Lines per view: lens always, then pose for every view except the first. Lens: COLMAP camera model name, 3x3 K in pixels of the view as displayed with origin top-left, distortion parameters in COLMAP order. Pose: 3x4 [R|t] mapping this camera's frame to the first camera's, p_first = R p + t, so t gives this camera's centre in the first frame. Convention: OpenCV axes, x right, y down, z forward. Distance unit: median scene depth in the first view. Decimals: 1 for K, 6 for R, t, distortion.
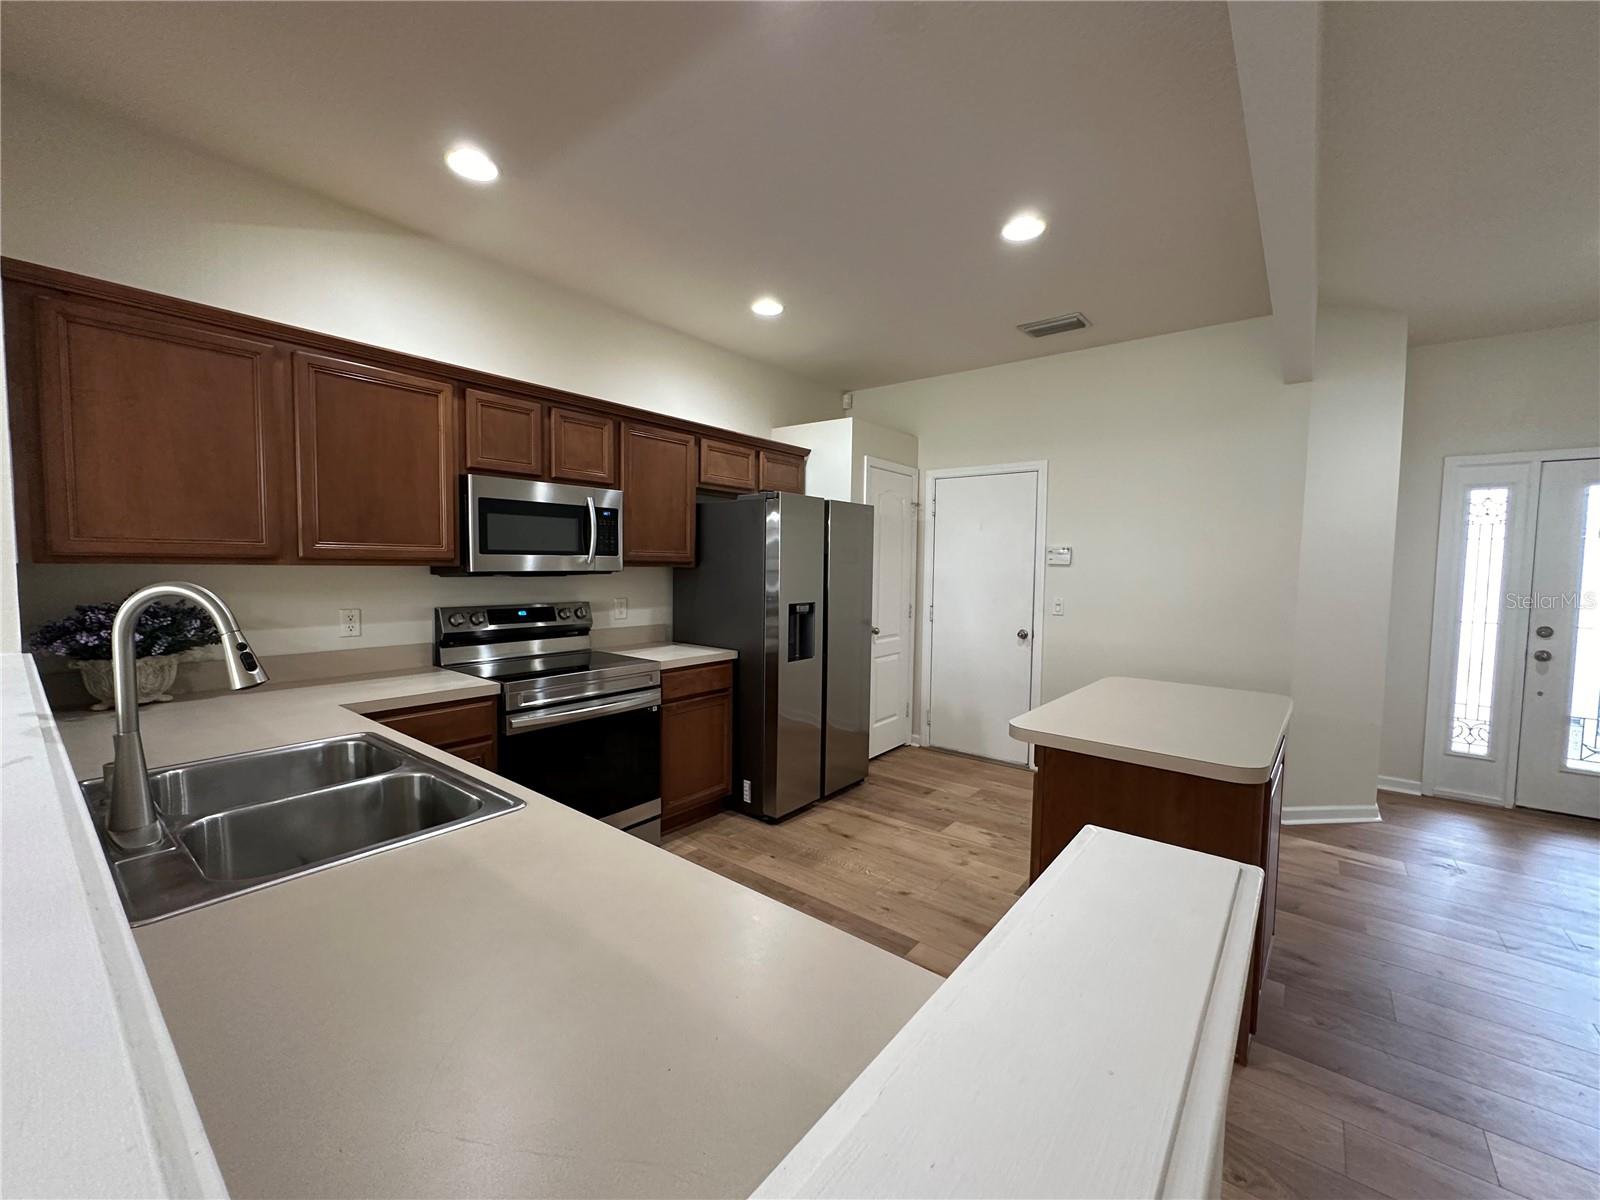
lens RADIAL K [[638.9, 0, 800.2], [0, 638.9, 601.5], [0, 0, 1]] dist [-0.004549, 0.000832]
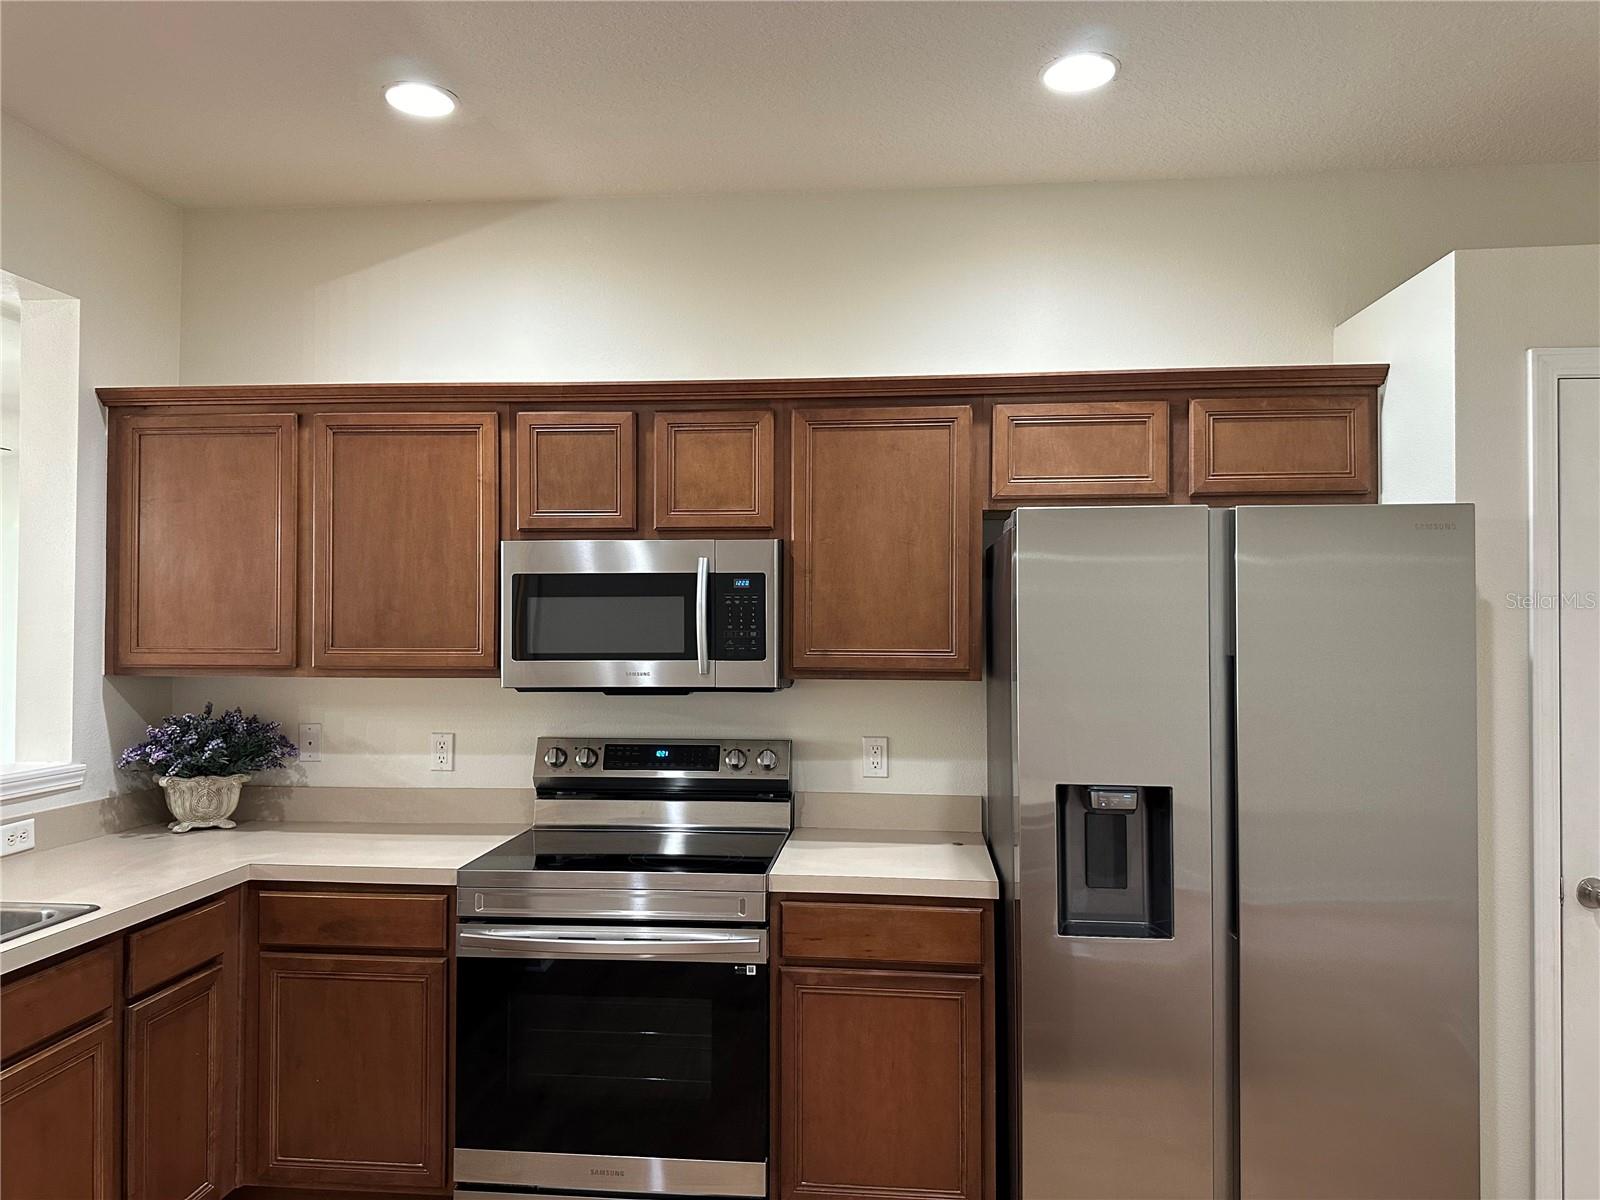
lens RADIAL K [[1118.6, 0, 803.0], [0, 1118.6, 598.9], [0, 0, 1]] dist [0.040406, -0.039935]
pose [[0.554720, -0.033941, -0.831345, 0.462295], [-0.044507, 0.996527, -0.070383, -0.052468], [0.830846, 0.076044, 0.551282, 0.460390]]
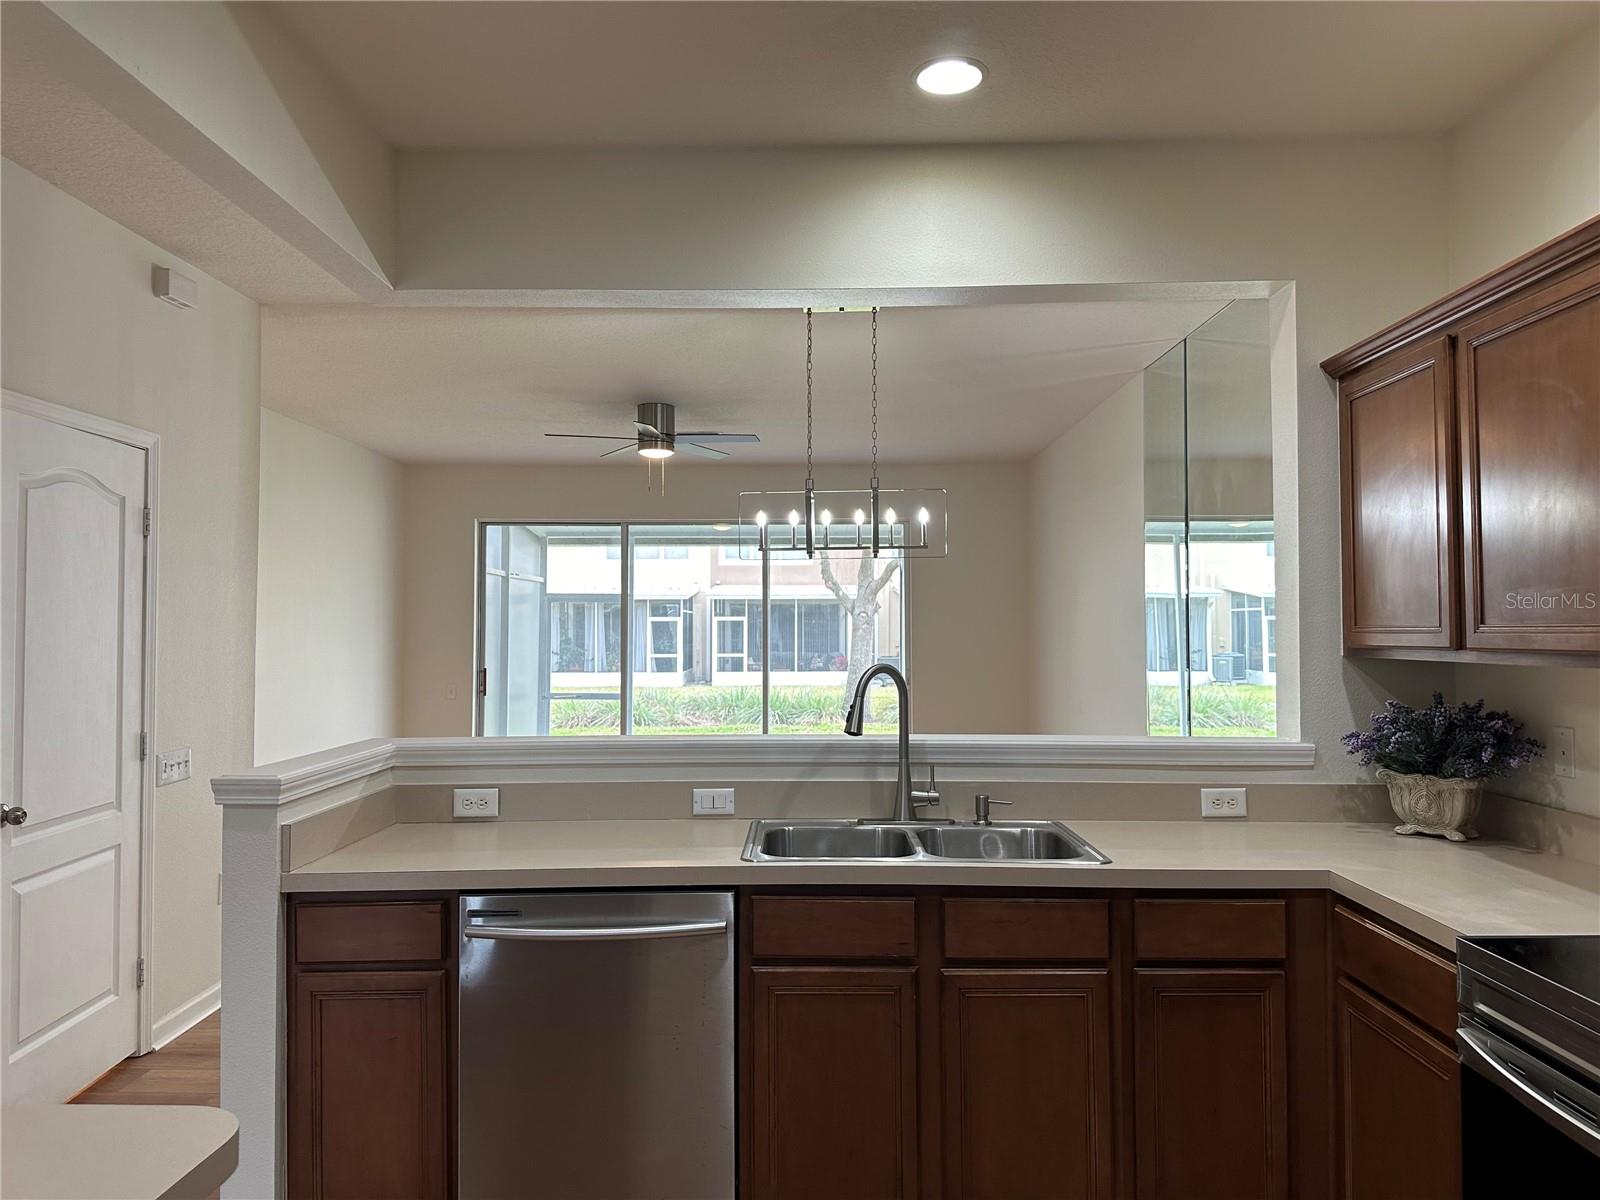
lens RADIAL K [[1118.6, 0, 797.4], [0, 1118.6, 592.0], [0, 0, 1]] dist [0.040406, -0.039935]
pose [[-0.790499, -0.032393, -0.611606, 0.266162], [-0.043060, 0.999069, 0.002740, -0.064177], [0.610948, 0.028502, -0.791158, 0.936480]]
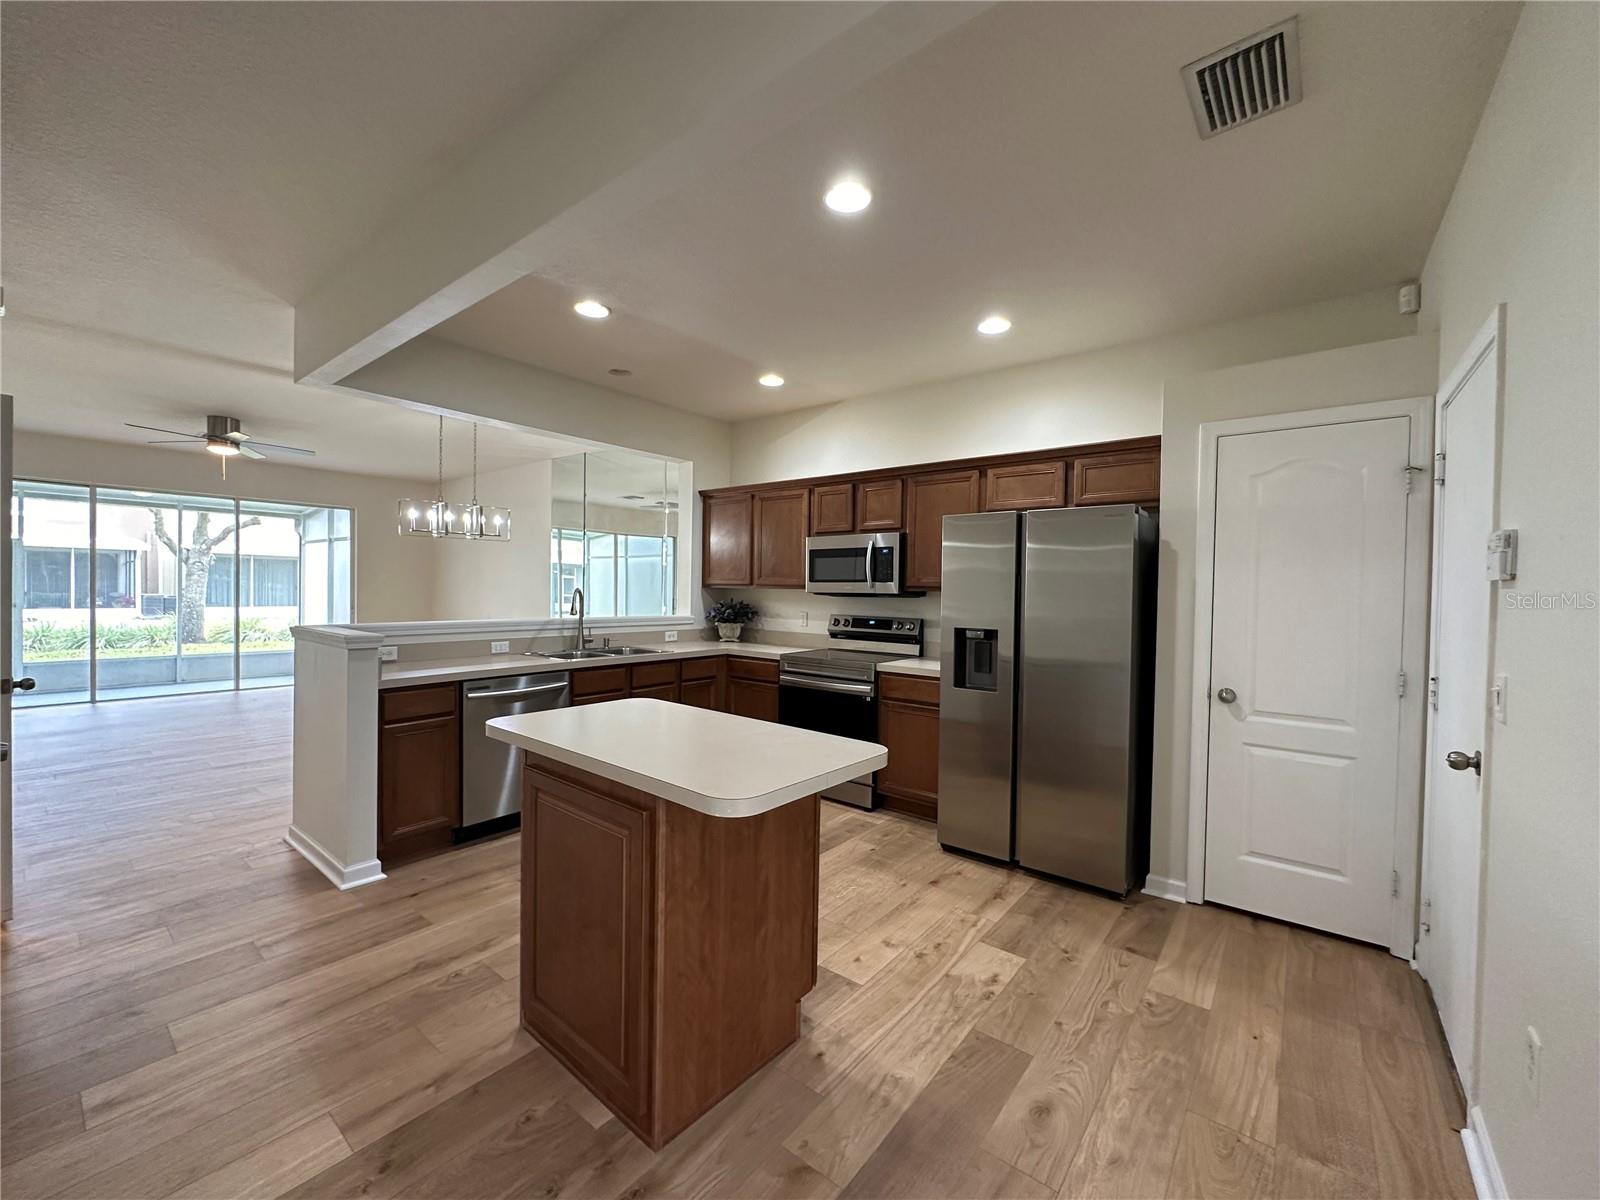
lens RADIAL K [[638.9, 0, 801.2], [0, 638.9, 601.4], [0, 0, 1]] dist [-0.004549, 0.000832]
pose [[0.005348, 0.005918, -0.999968, 0.927104], [-0.074961, 0.997171, 0.005500, -0.023041], [0.997172, 0.074929, 0.005776, 0.731987]]
